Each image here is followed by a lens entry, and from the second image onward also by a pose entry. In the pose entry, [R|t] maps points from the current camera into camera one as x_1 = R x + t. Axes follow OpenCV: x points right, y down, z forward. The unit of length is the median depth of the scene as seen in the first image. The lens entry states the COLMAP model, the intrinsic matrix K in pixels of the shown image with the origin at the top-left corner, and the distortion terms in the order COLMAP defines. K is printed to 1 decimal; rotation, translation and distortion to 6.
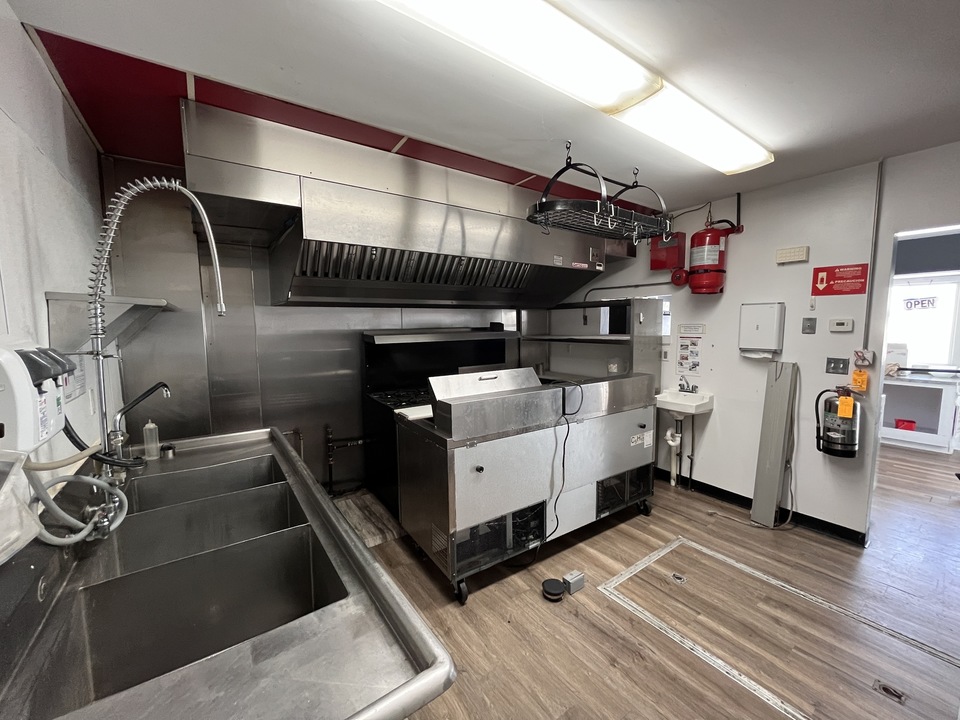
lens RADIAL K [[386.9, 0, 480.0], [0, 386.9, 360.0], [0, 0, 1]] dist [-0.001010, -0.000181]
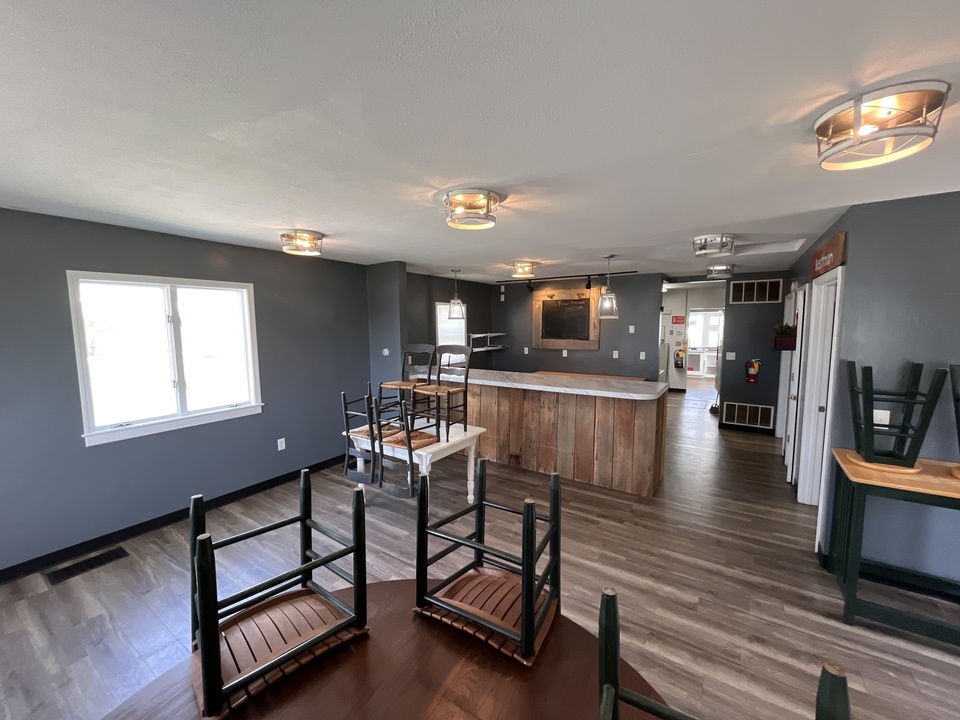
lens RADIAL K [[386.9, 0, 480.0], [0, 386.9, 360.0], [0, 0, 1]] dist [-0.001010, -0.000181]
pose [[0.936244, -0.030249, 0.350047, -2.063880], [0.031897, 0.999491, 0.001058, 0.104245], [-0.349901, 0.010175, 0.936732, -1.720196]]
